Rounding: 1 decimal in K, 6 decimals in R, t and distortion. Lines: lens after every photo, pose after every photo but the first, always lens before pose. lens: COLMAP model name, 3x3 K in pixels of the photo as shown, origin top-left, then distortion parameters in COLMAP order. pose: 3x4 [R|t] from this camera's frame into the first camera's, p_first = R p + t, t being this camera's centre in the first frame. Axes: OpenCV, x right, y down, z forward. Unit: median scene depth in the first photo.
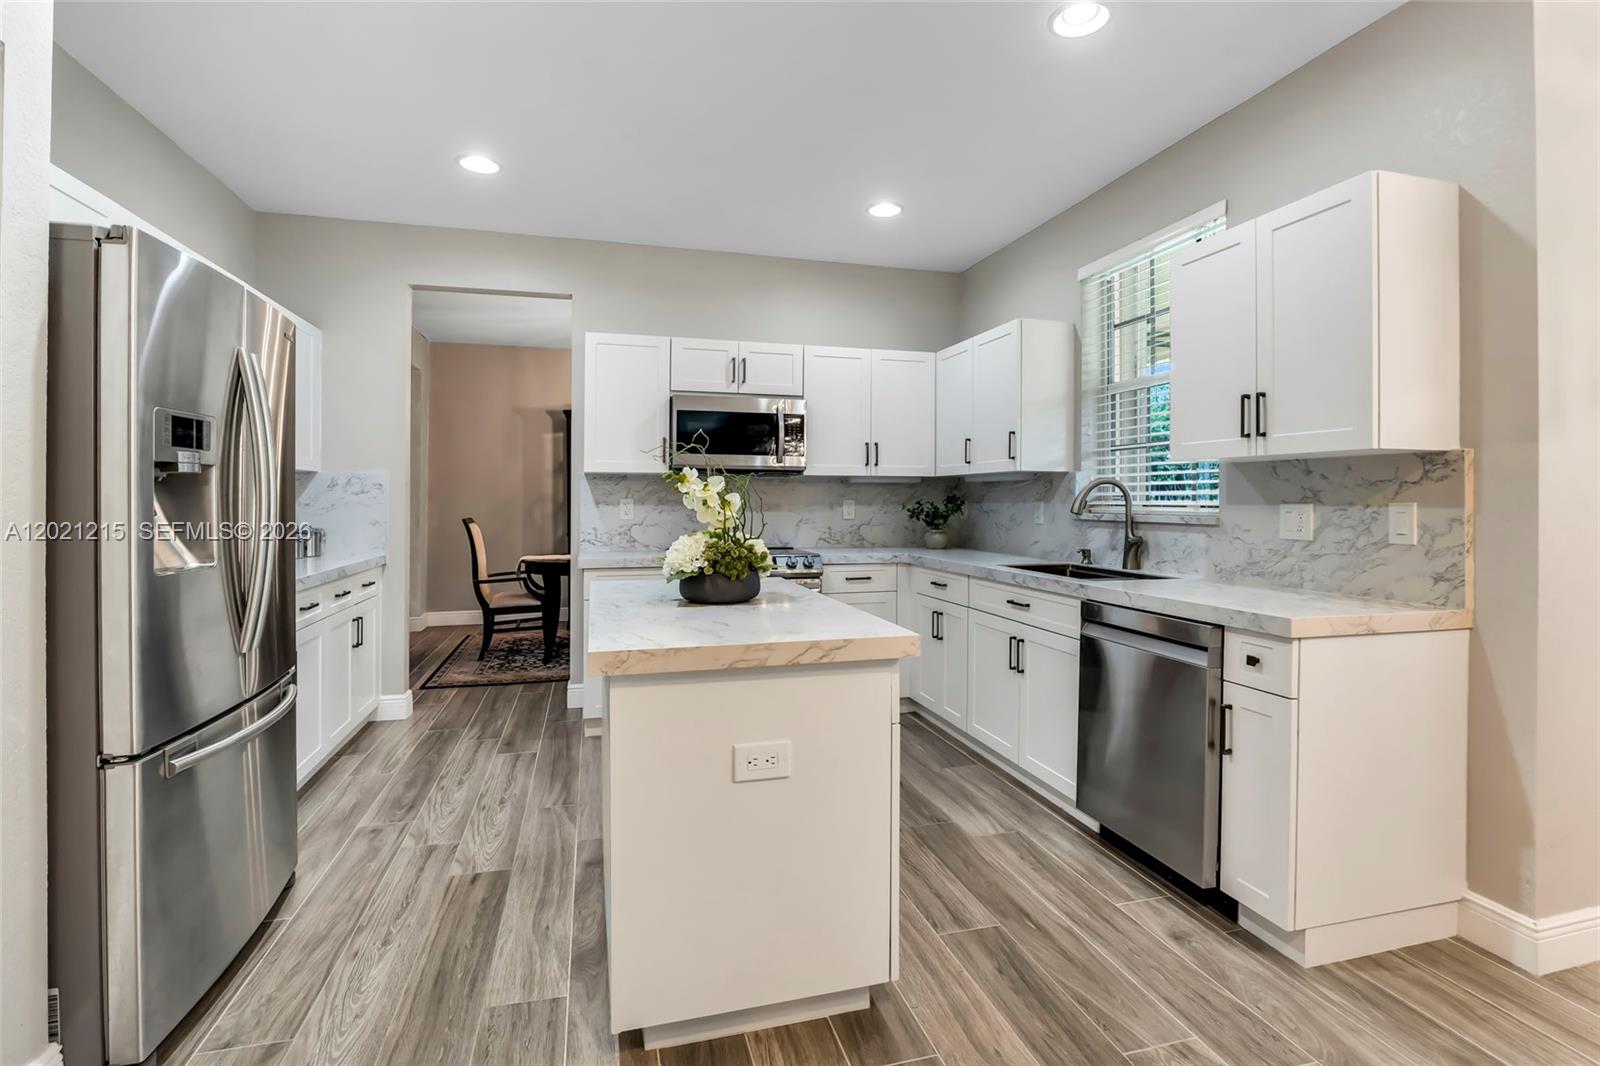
lens RADIAL K [[756.7, 0, 802.0], [0, 756.7, 496.5], [0, 0, 1]] dist [-0.015538, 0.000987]
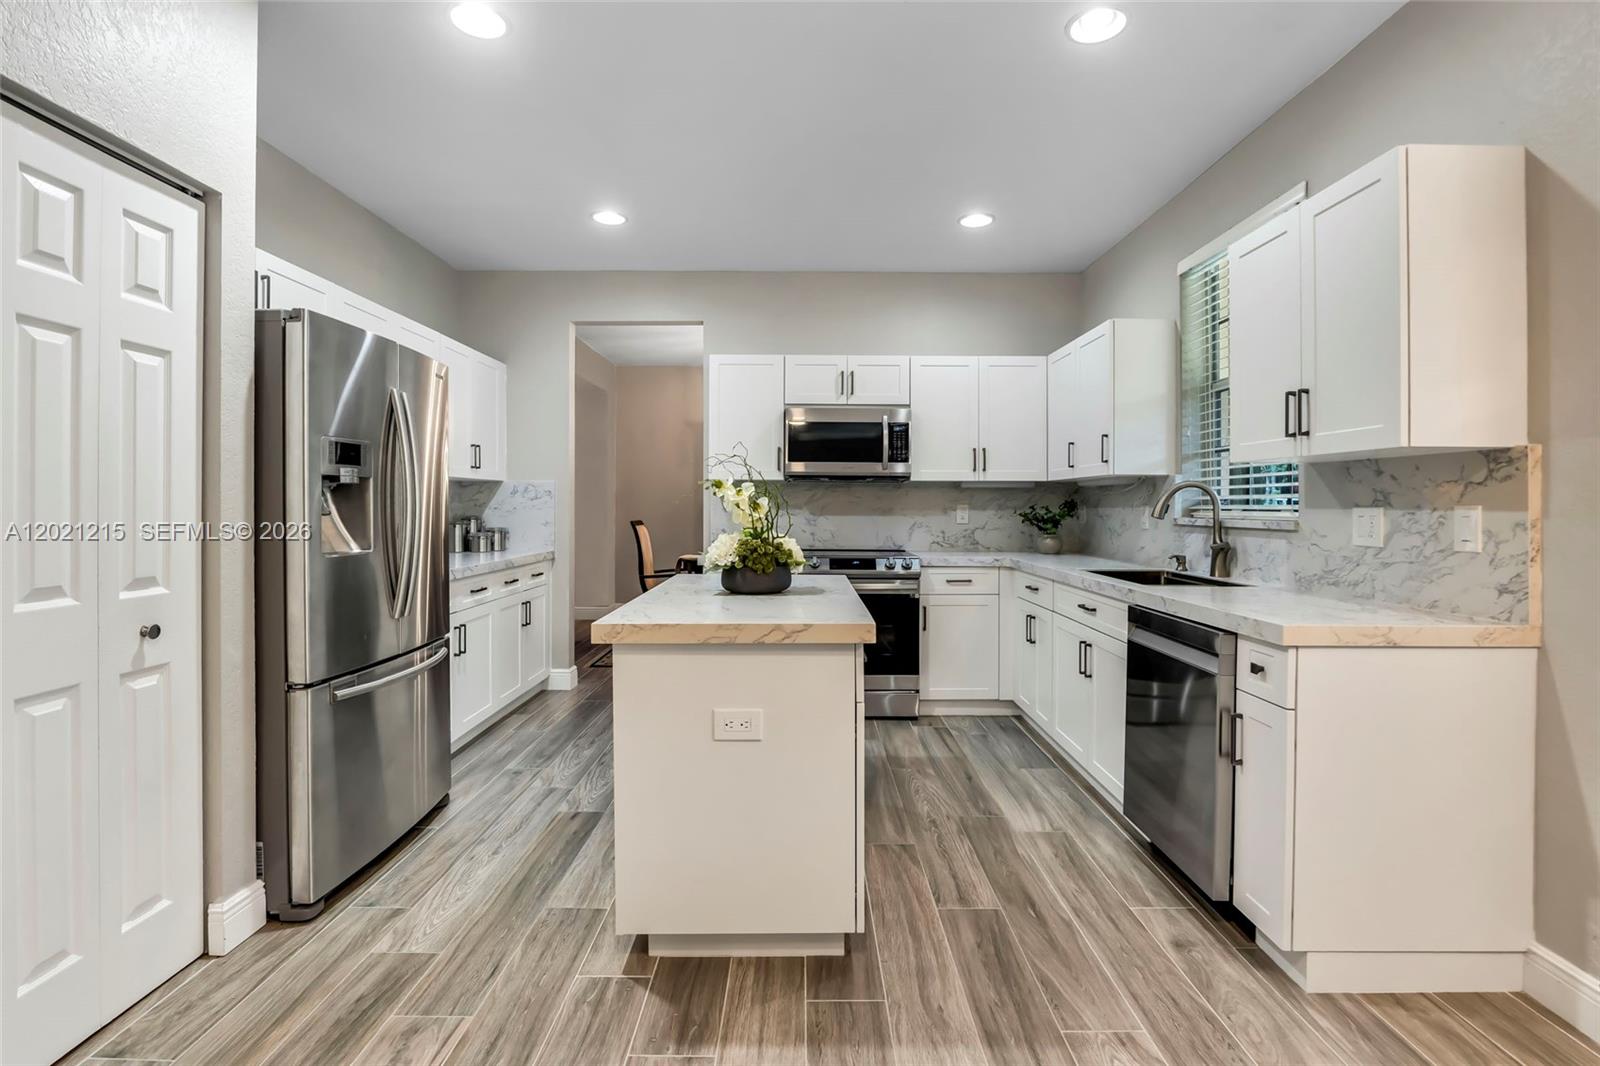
lens RADIAL K [[751.1, 0, 798.1], [0, 751.1, 504.9], [0, 0, 1]] dist [-0.015985, 0.000926]
pose [[0.963468, -0.000134, -0.267825, 0.257852], [0.000951, 0.999995, 0.002923, 0.003800], [0.267823, -0.003071, 0.963463, -0.072316]]
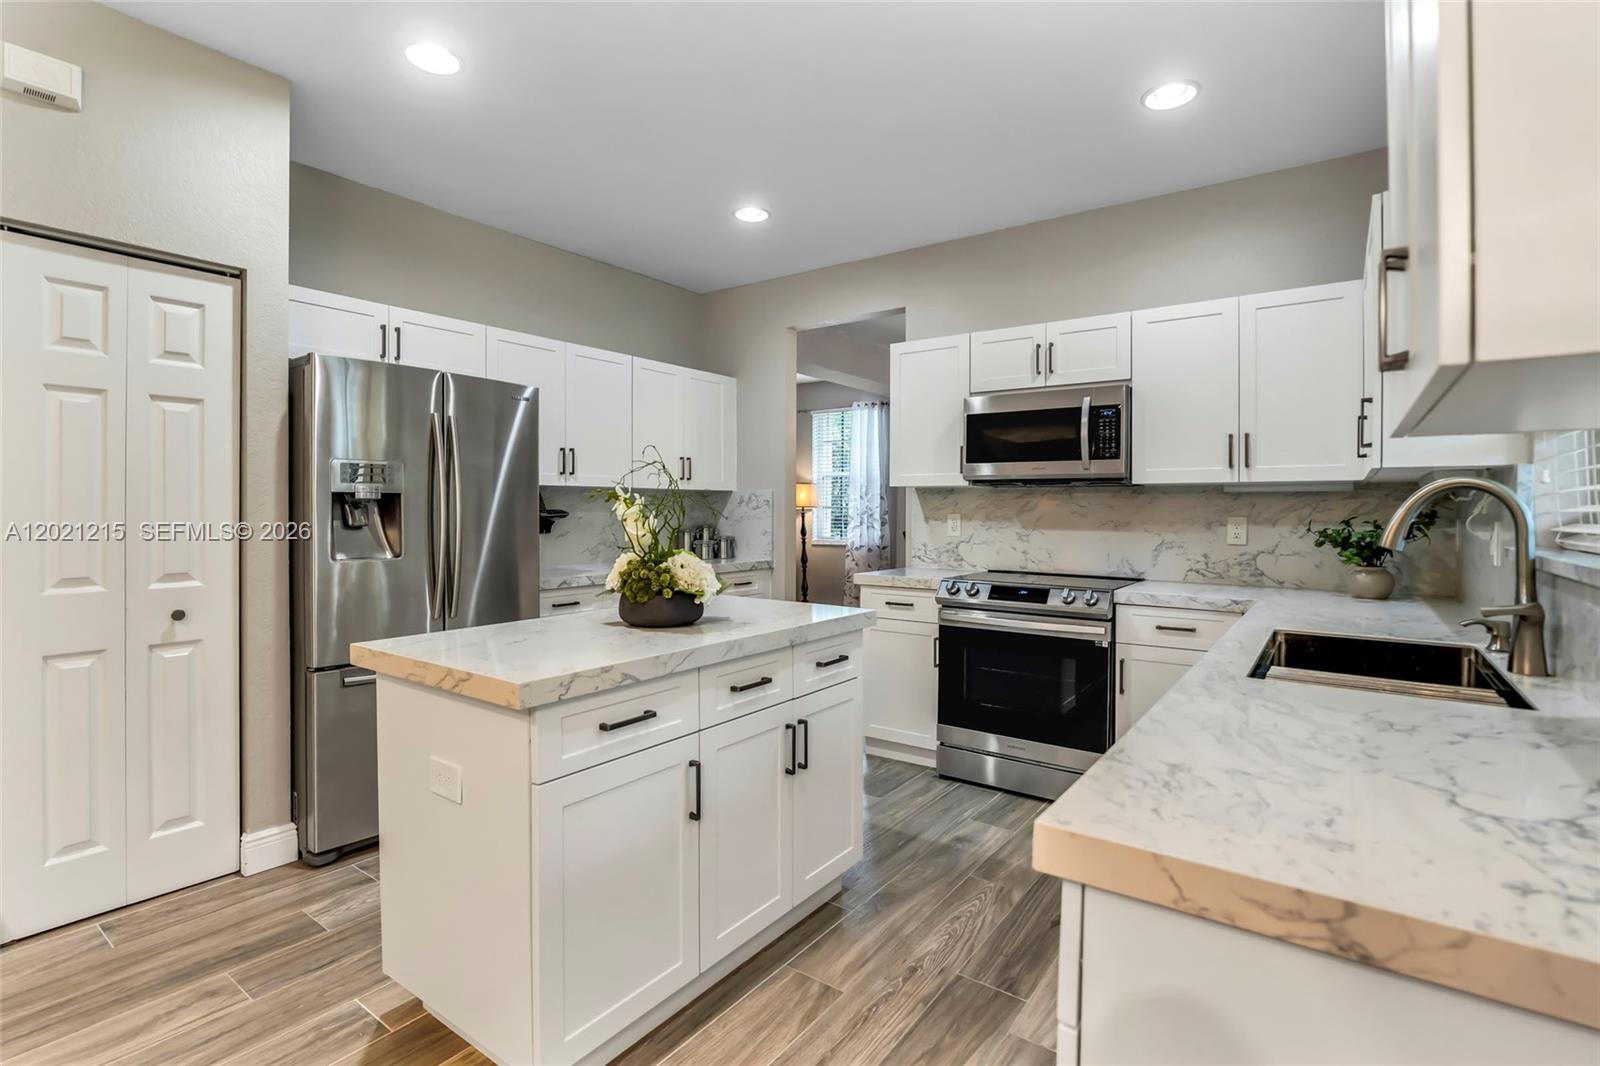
lens RADIAL K [[750.7, 0, 800.6], [0, 750.7, 512.5], [0, 0, 1]] dist [-0.013567, 0.000075]
pose [[0.627110, 0.003474, -0.778923, 0.748617], [0.000526, 0.999988, 0.004883, -0.007225], [0.778931, -0.003472, 0.627100, 0.546652]]
